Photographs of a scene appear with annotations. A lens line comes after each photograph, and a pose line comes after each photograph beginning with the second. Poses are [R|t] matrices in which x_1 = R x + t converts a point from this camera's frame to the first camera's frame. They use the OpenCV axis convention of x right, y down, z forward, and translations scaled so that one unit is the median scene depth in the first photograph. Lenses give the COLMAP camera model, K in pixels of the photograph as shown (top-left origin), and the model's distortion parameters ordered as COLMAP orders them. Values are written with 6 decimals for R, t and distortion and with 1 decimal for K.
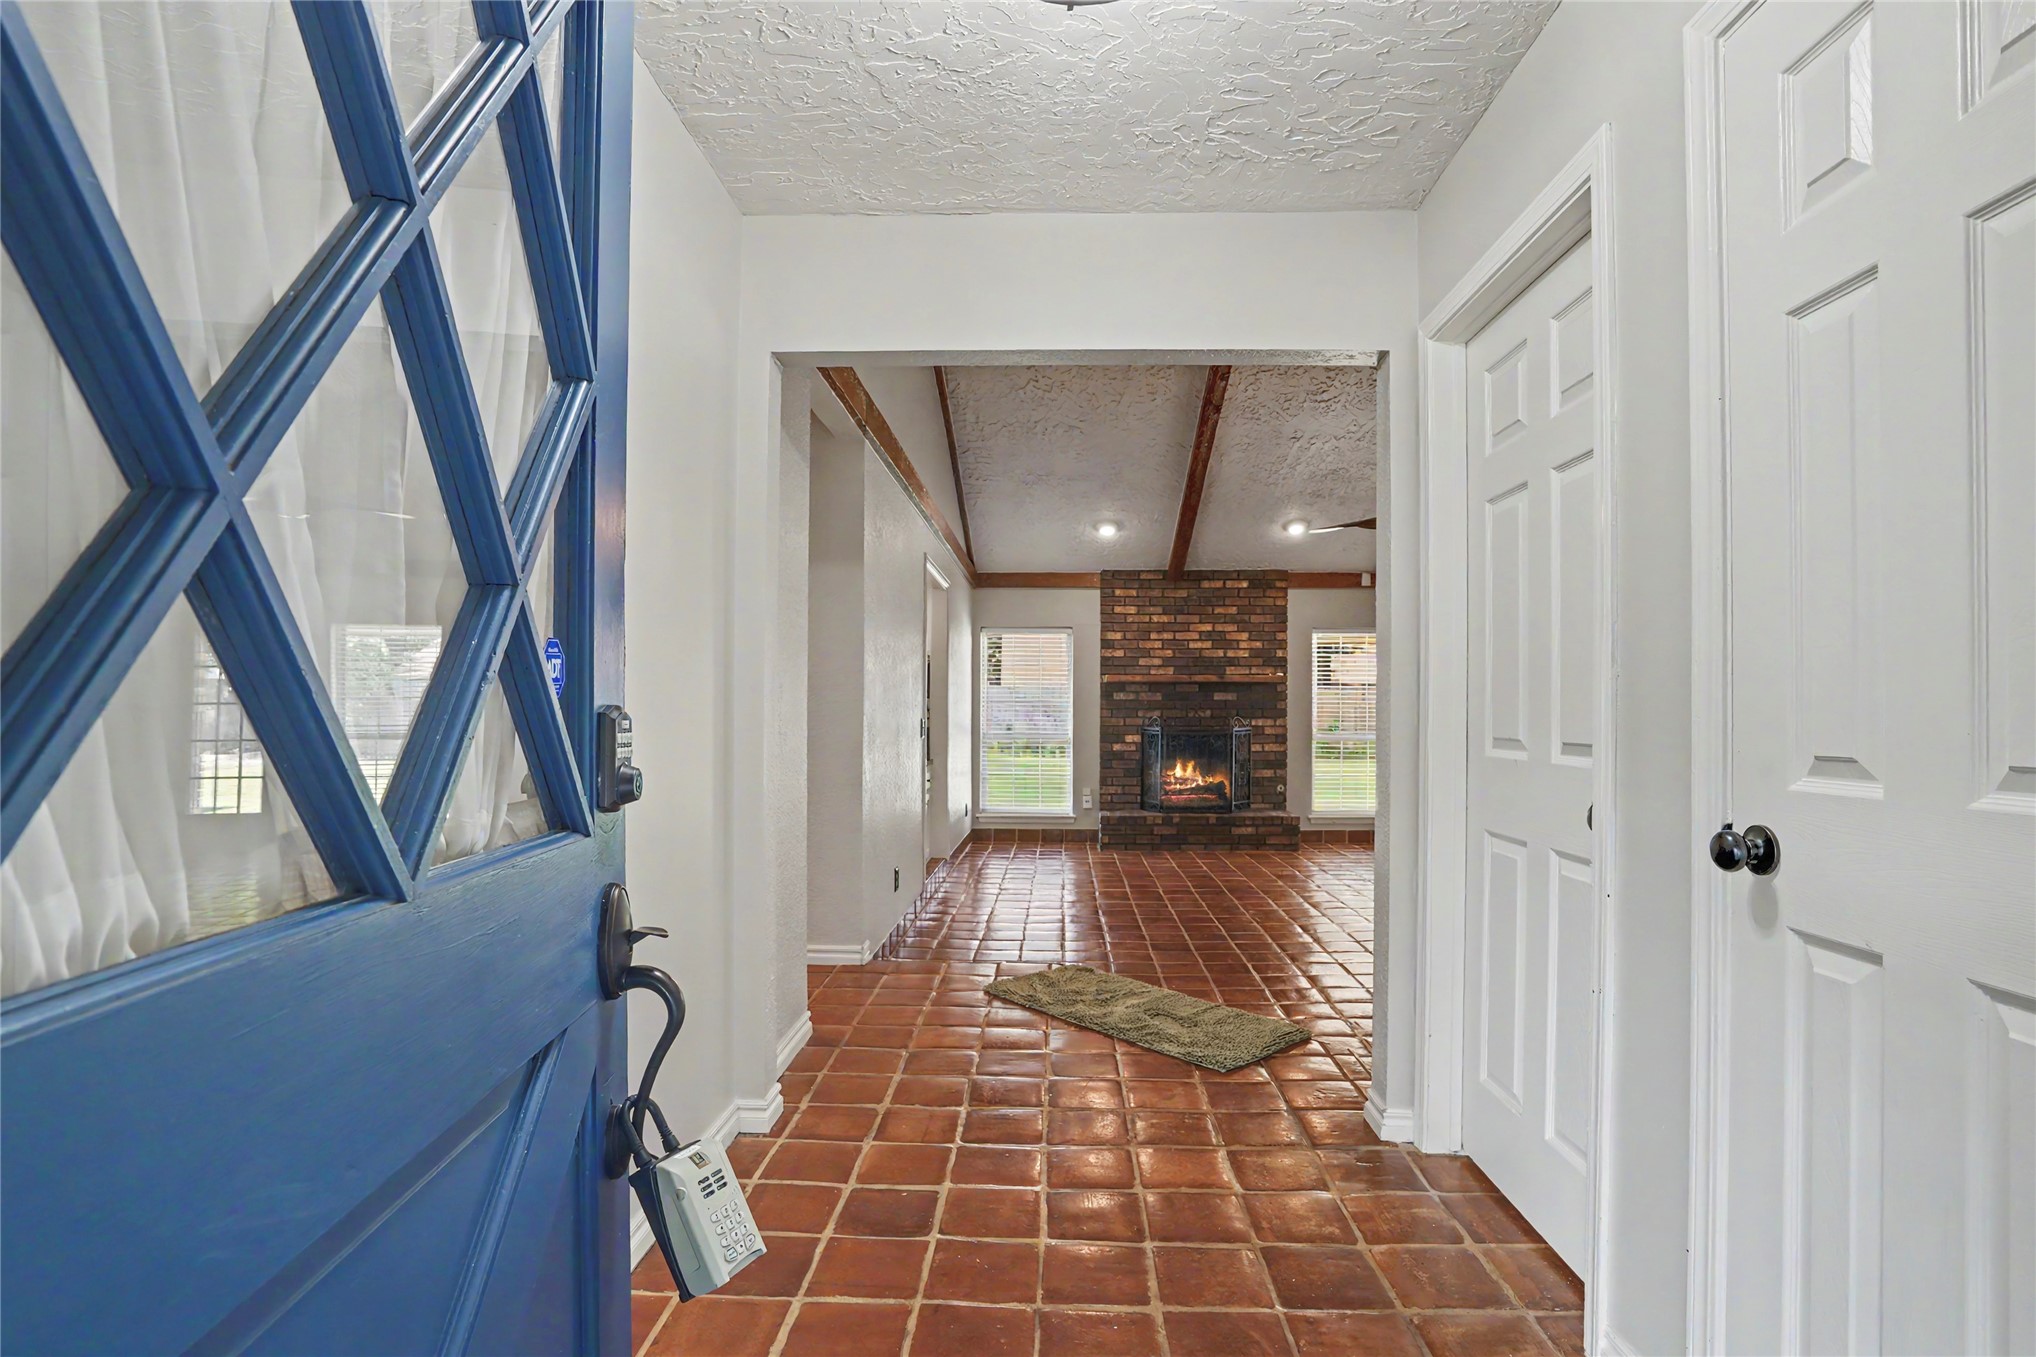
lens RADIAL K [[985.9, 0, 1024.3], [0, 985.9, 718.4], [0, 0, 1]] dist [-0.048545, 0.013480]
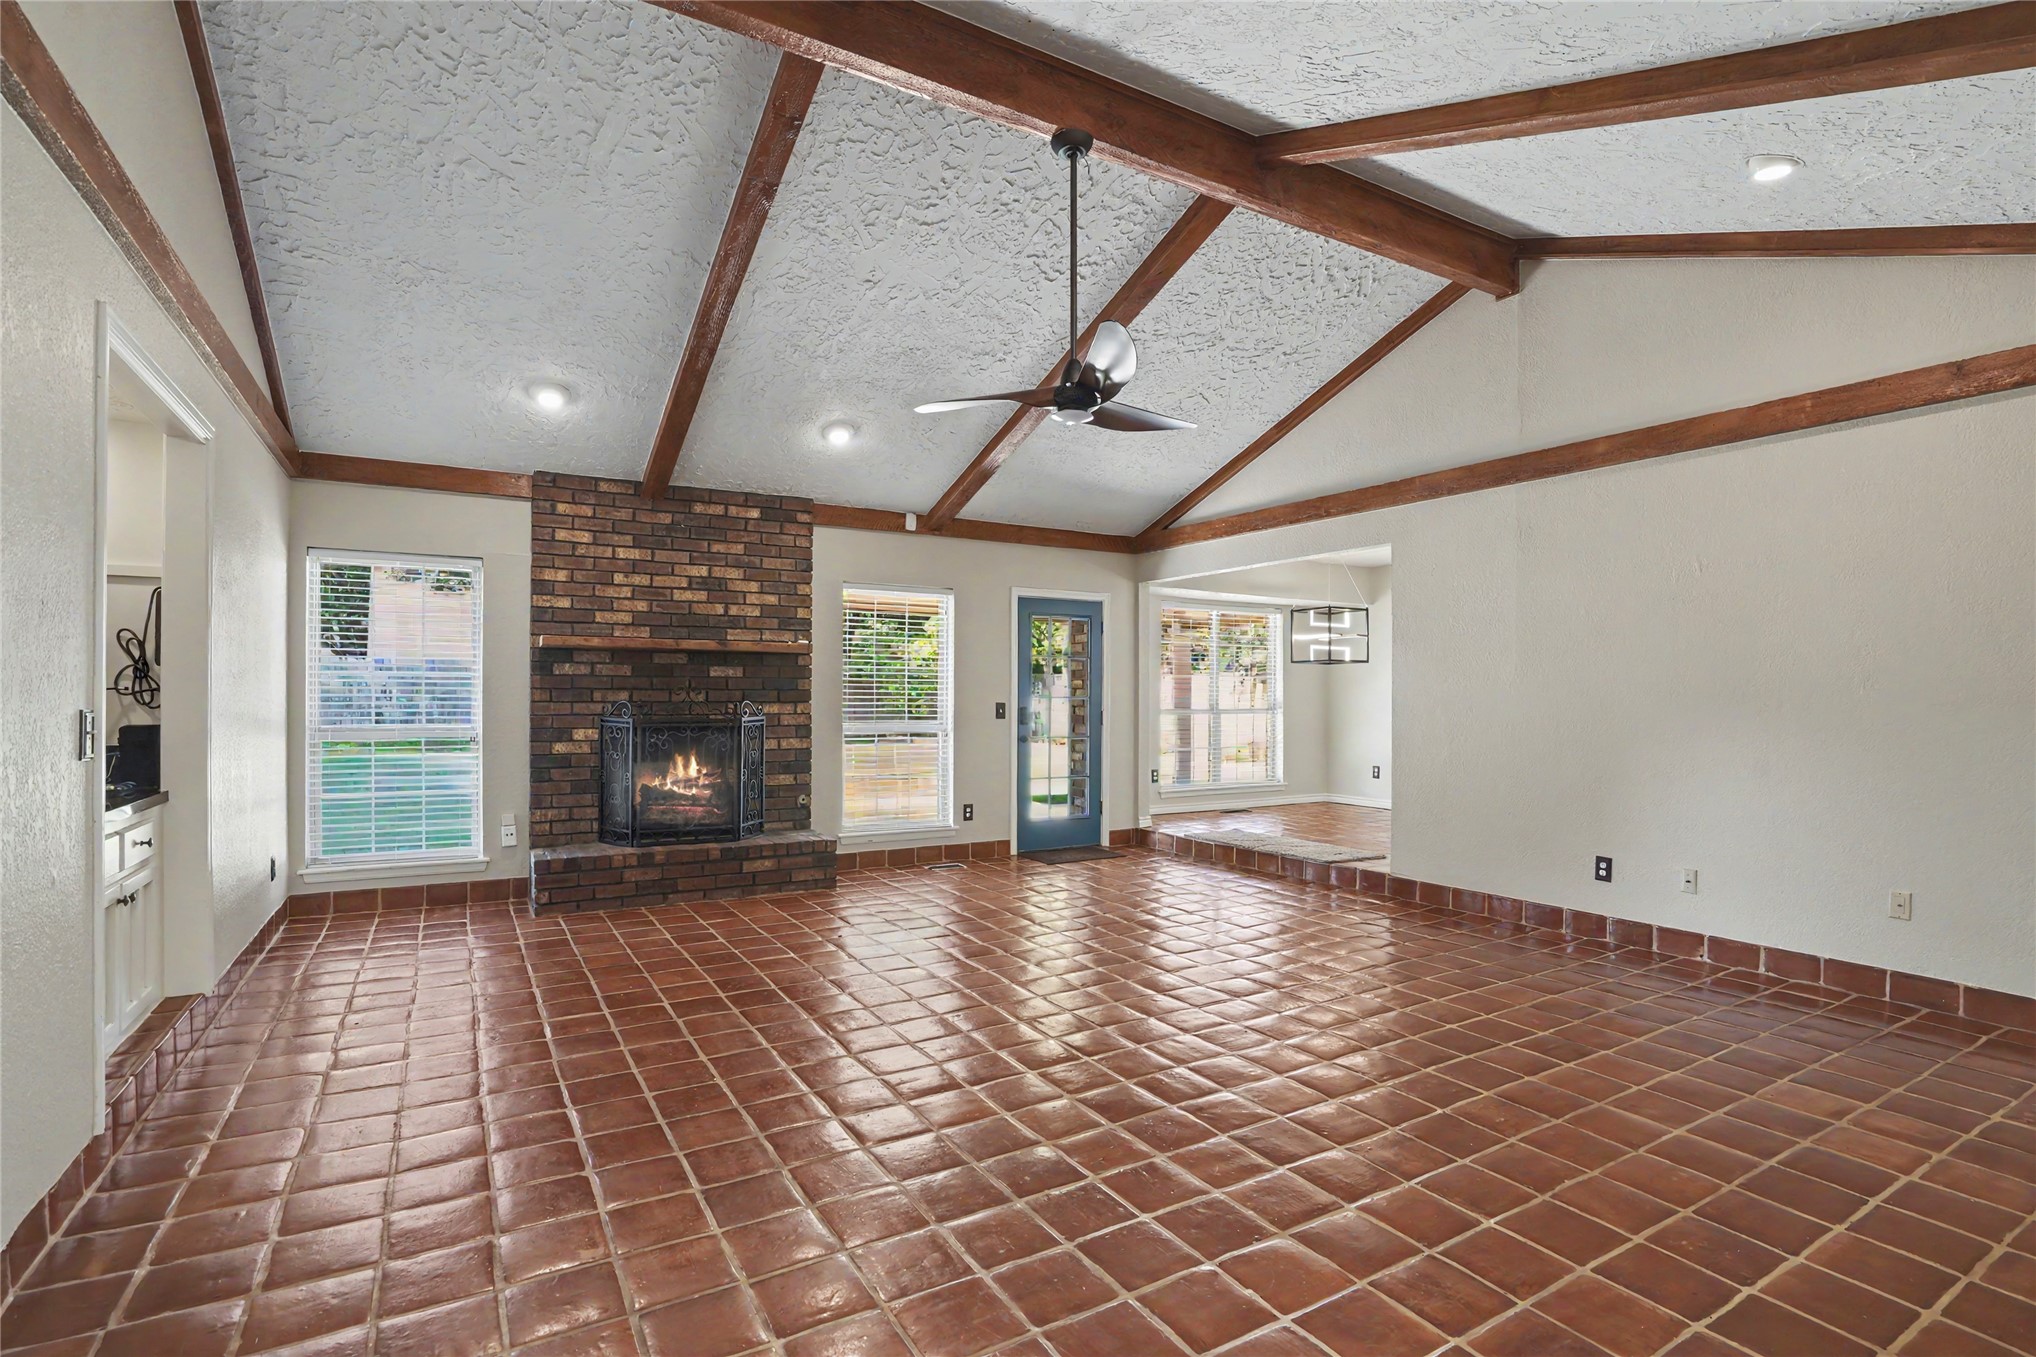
lens RADIAL K [[985.9, 0, 1013.7], [0, 985.9, 699.4], [0, 0, 1]] dist [-0.048545, 0.013480]
pose [[0.845793, -0.000962, 0.533511, 0.004980], [-0.001398, 0.999991, 0.004019, -0.005733], [-0.533510, -0.004145, 0.845784, 0.302565]]
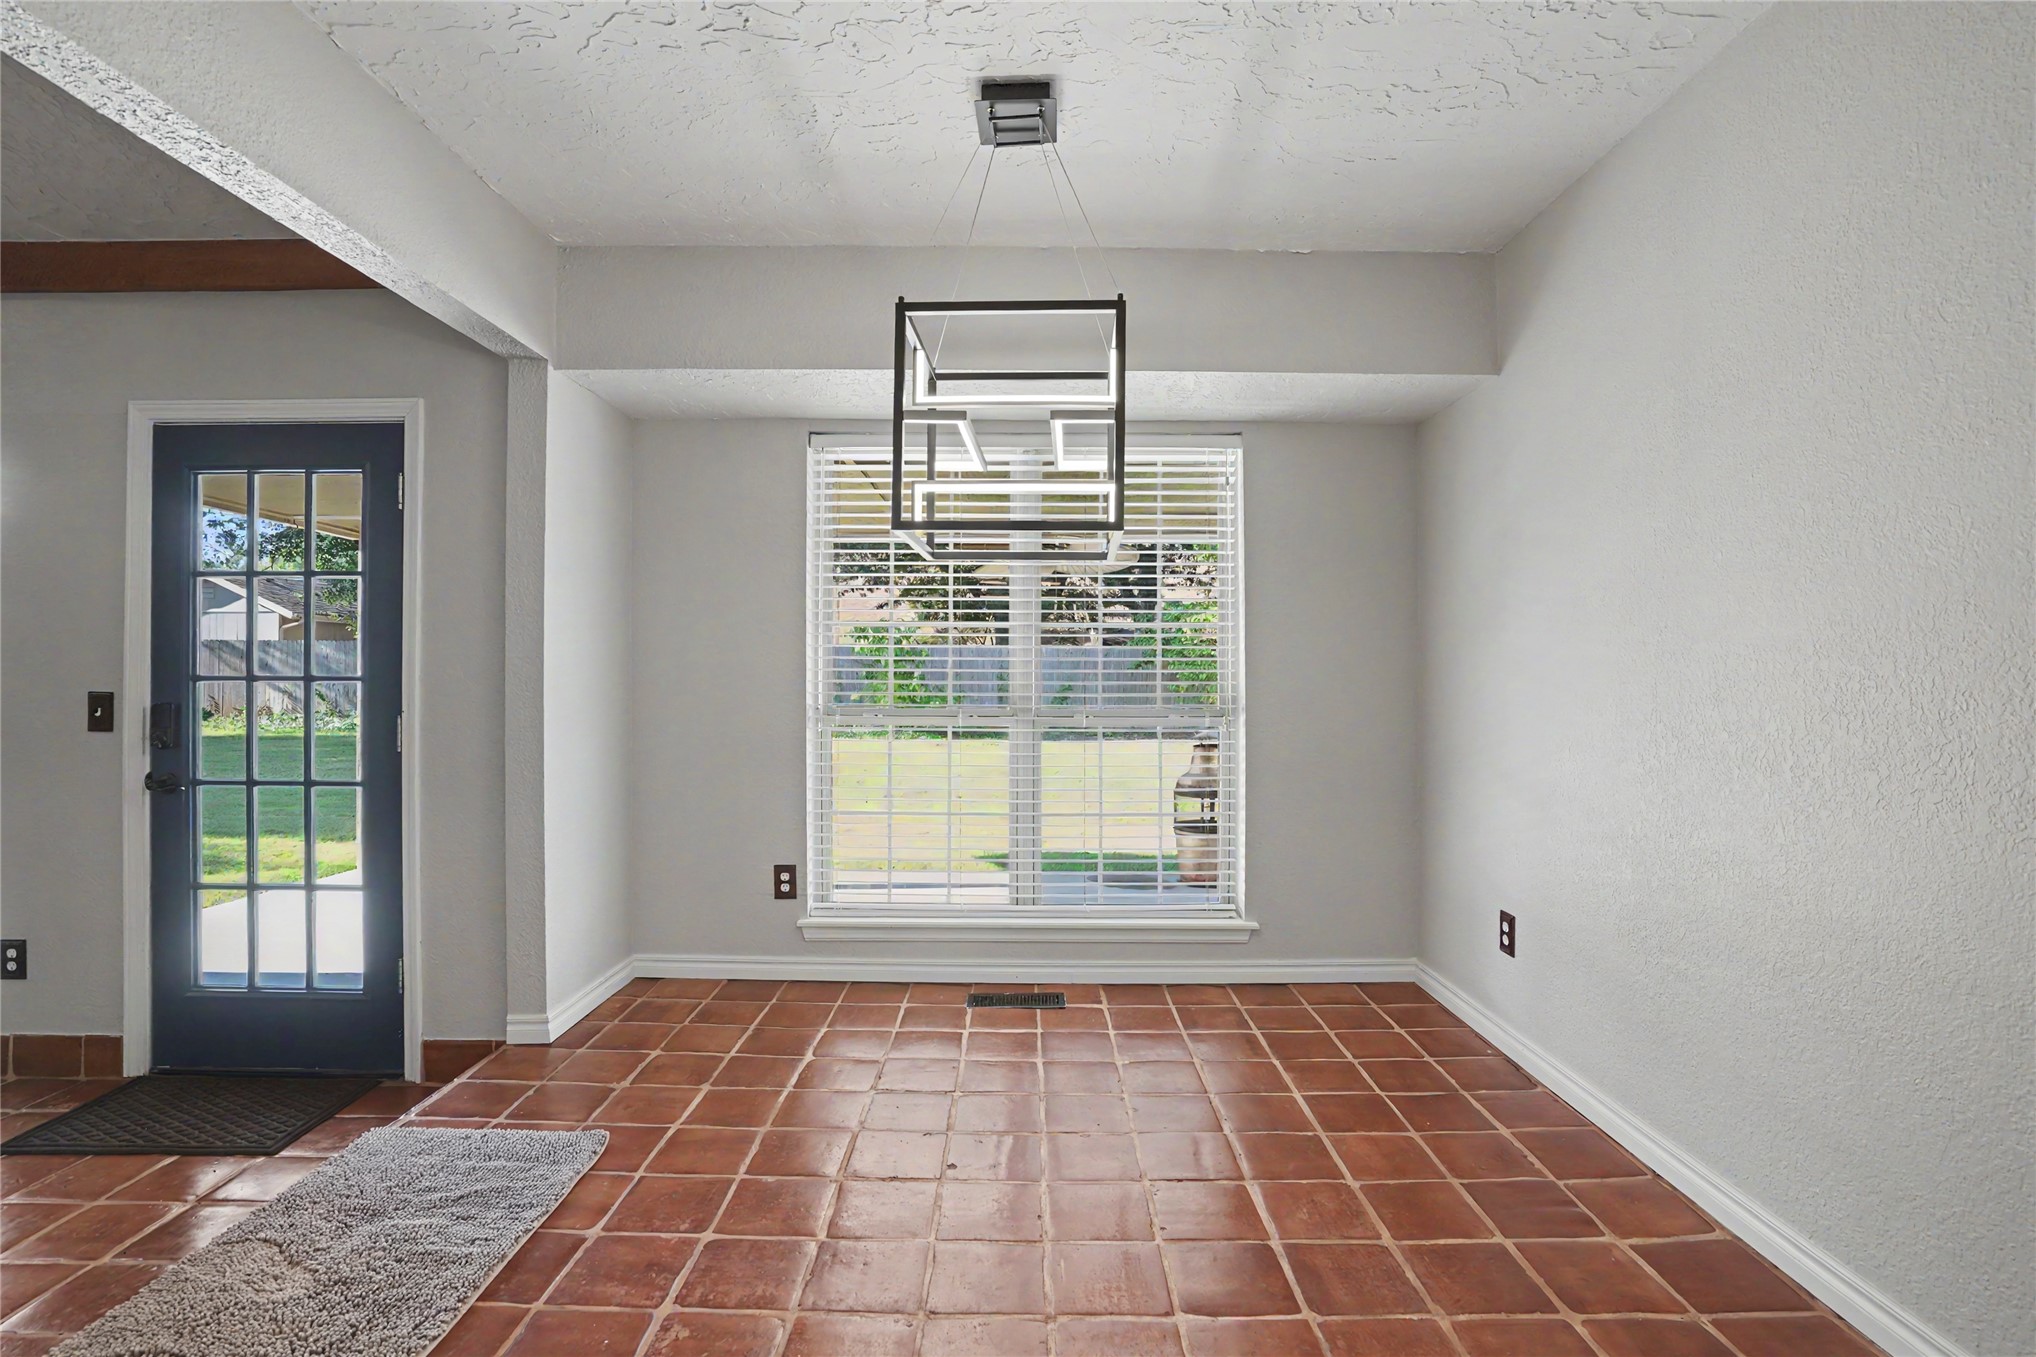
lens RADIAL K [[985.9, 0, 1023.4], [0, 985.9, 678.3], [0, 0, 1]] dist [-0.048545, 0.013480]
pose [[0.999116, 0.004048, 0.041842, 0.729311], [-0.004075, 0.999992, 0.000578, -0.005598], [-0.041839, -0.000748, 0.999124, 0.673055]]
